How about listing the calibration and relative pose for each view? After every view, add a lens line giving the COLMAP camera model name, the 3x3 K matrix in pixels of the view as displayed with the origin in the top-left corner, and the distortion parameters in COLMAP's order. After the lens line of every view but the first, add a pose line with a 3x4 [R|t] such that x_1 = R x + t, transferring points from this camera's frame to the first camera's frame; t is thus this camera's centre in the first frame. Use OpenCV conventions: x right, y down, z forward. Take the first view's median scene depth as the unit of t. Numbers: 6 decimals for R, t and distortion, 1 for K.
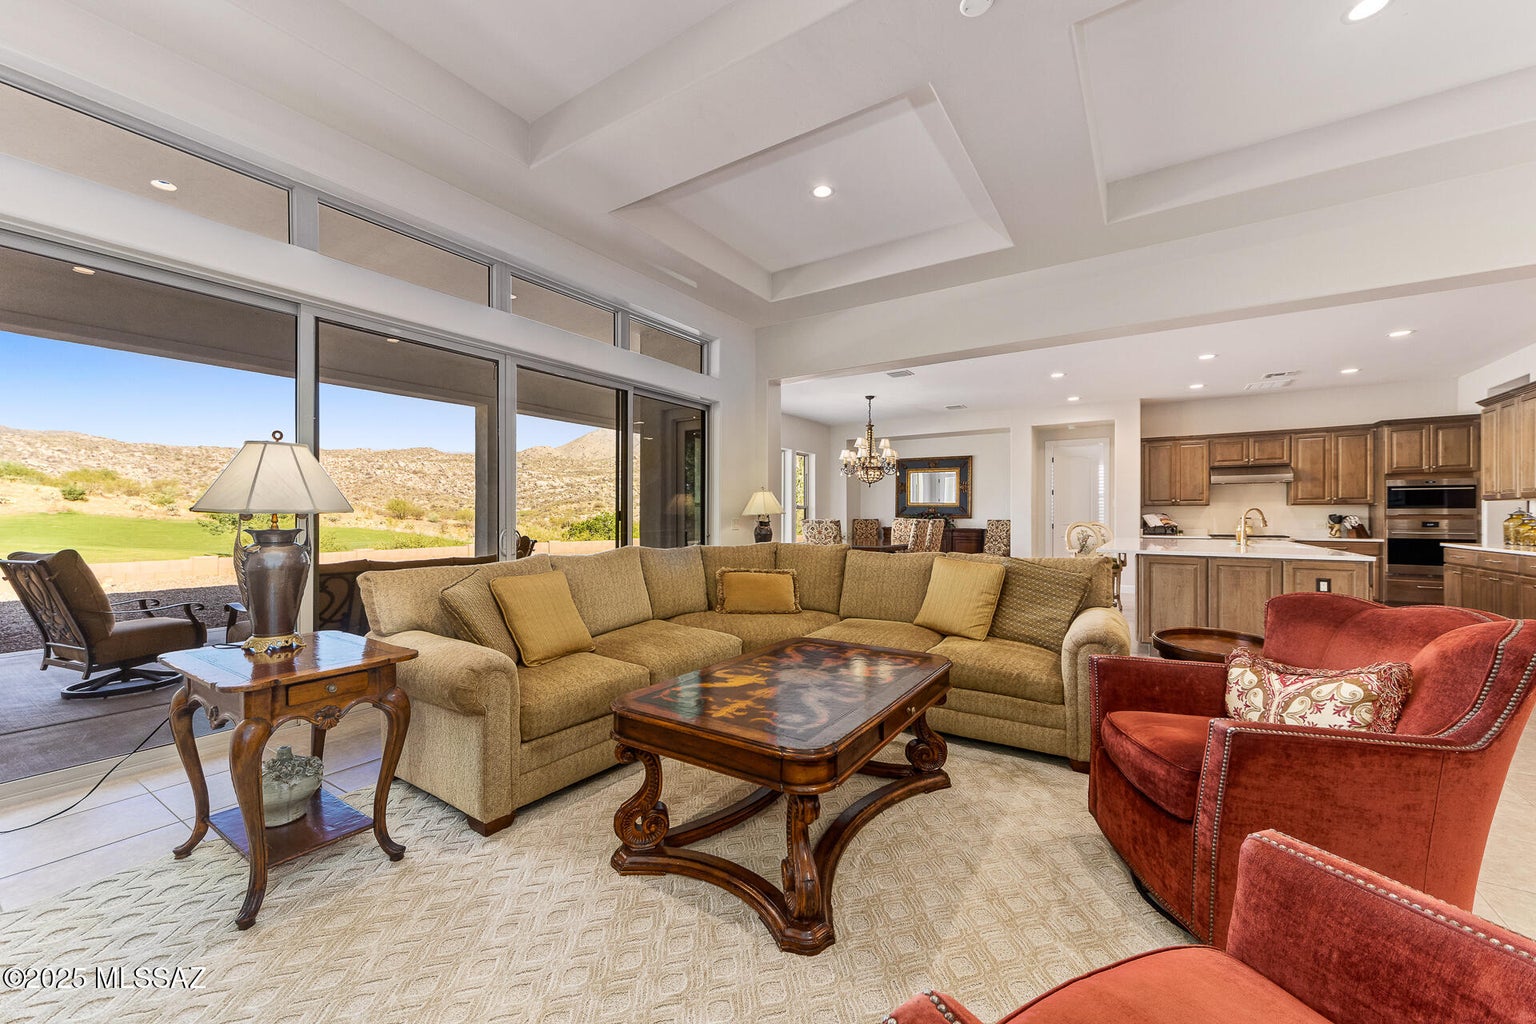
lens RADIAL K [[595.6, 0, 759.5], [0, 595.6, 513.3], [0, 0, 1]] dist [0.009640, 0.000148]
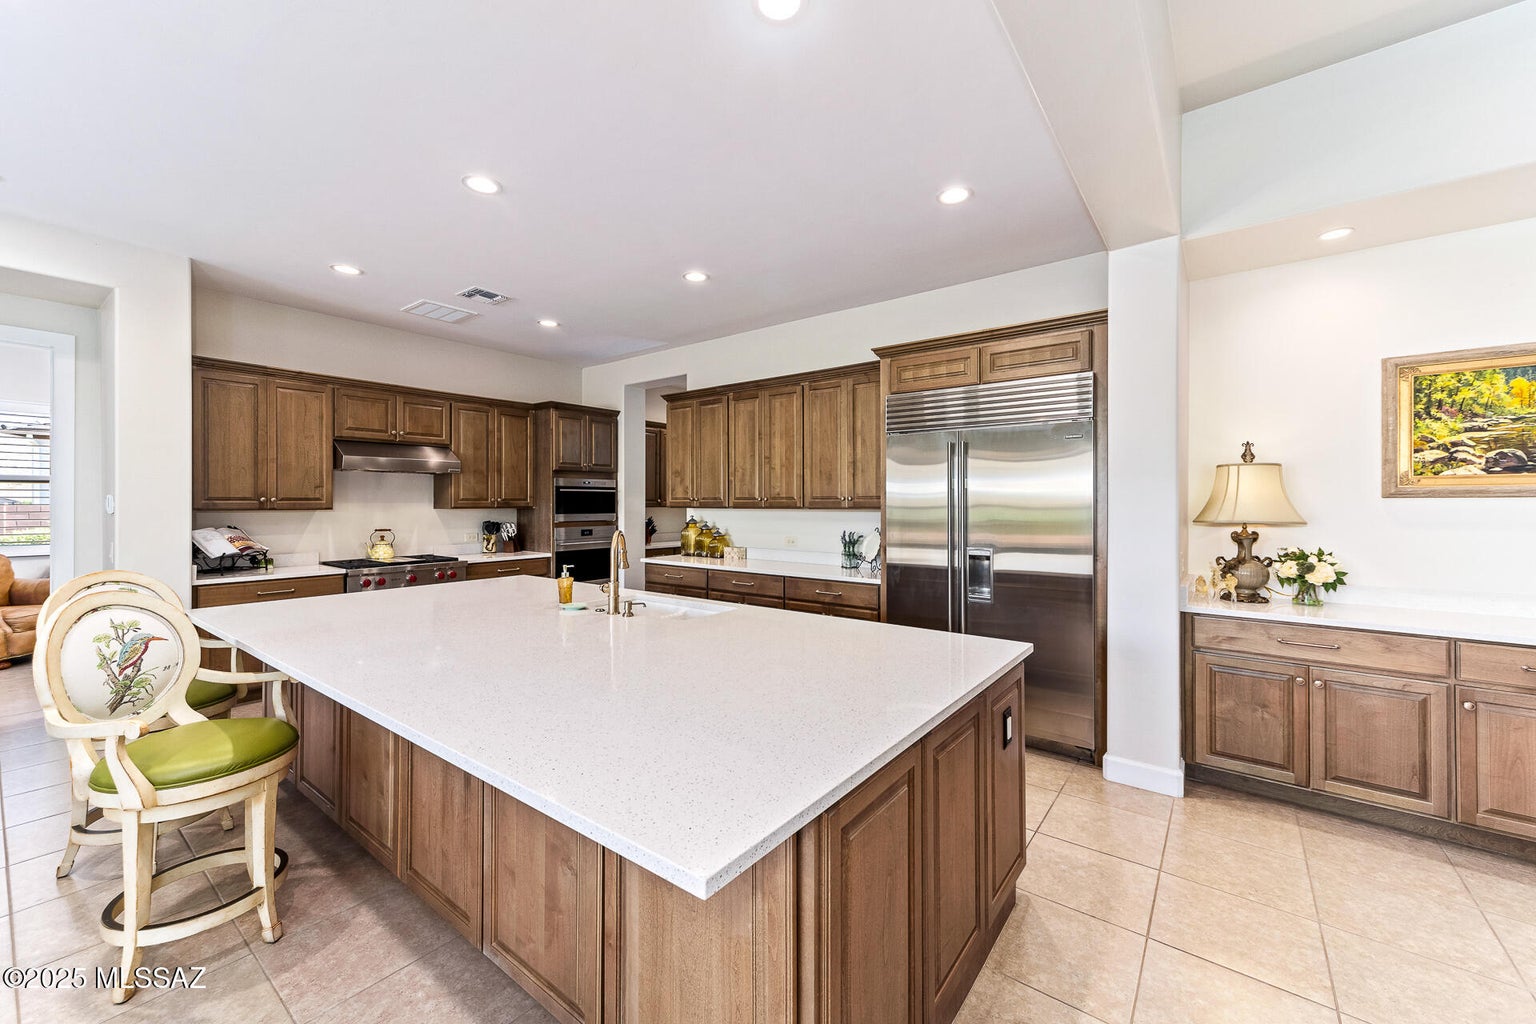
lens RADIAL K [[595.6, 0, 771.6], [0, 595.6, 505.1], [0, 0, 1]] dist [0.009640, 0.000148]
pose [[0.074974, -0.005933, 0.997168, 0.258996], [-0.003406, 0.999975, 0.006205, -0.022993], [-0.997180, -0.003862, 0.074952, 0.601671]]
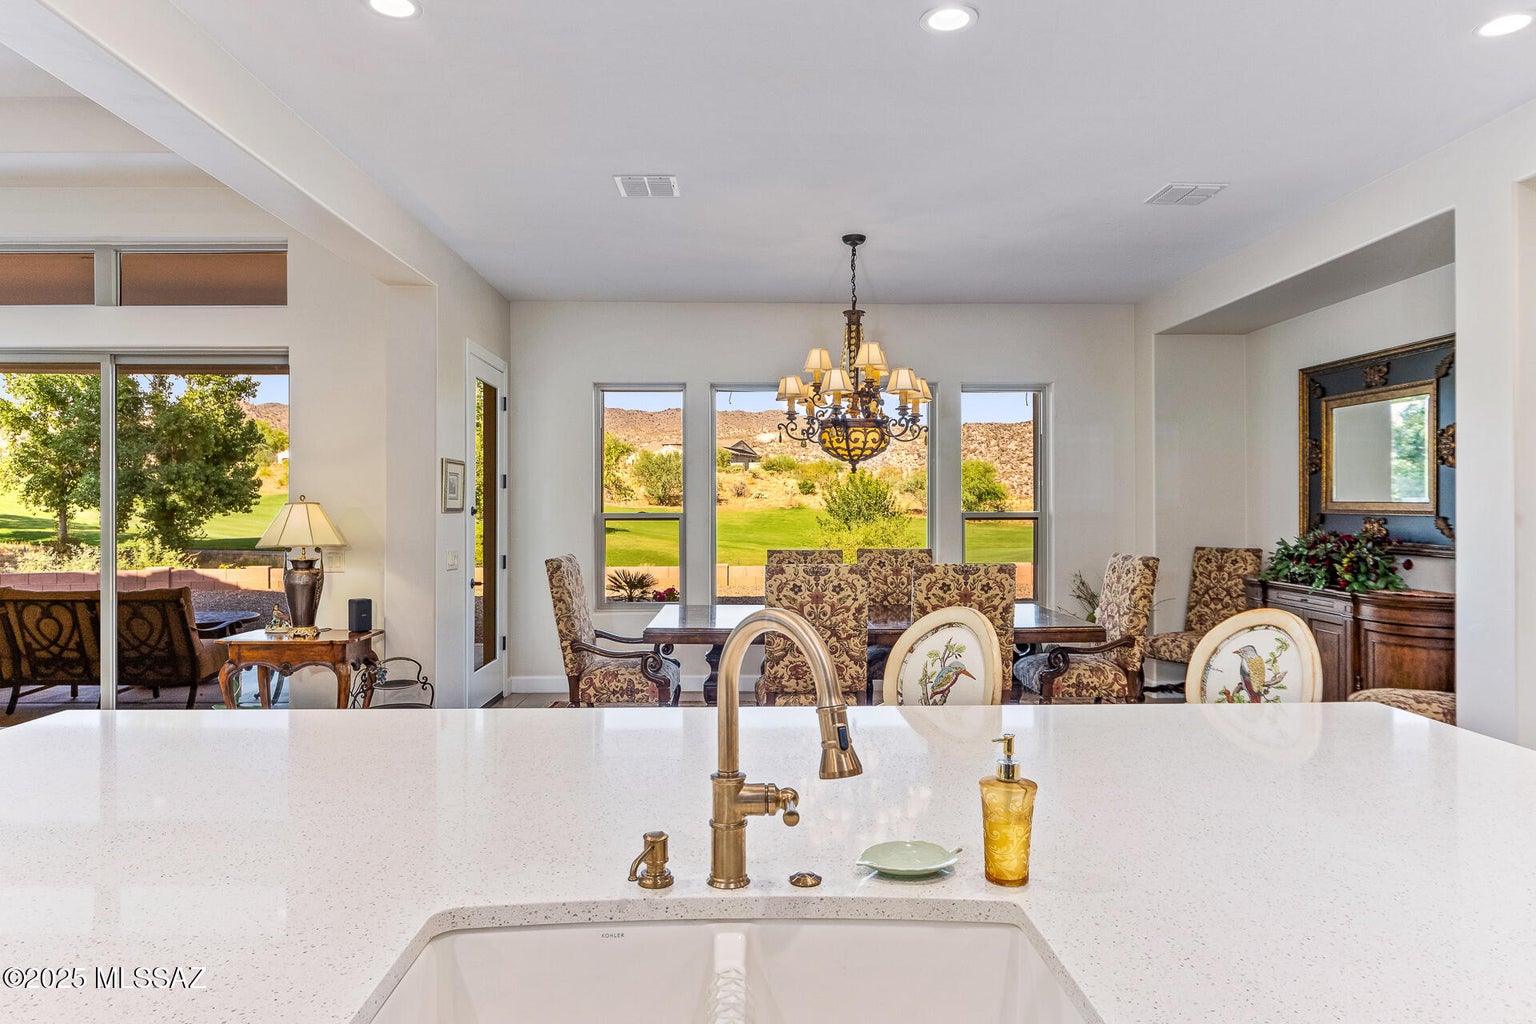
lens RADIAL K [[974.7, 0, 756.1], [0, 974.7, 509.0], [0, 0, 1]] dist [0.000835, 0.000210]
pose [[0.563666, -0.001551, -0.826001, 0.711385], [0.006485, 0.999976, 0.002547, -0.023565], [0.825977, -0.006792, 0.563663, 0.622701]]
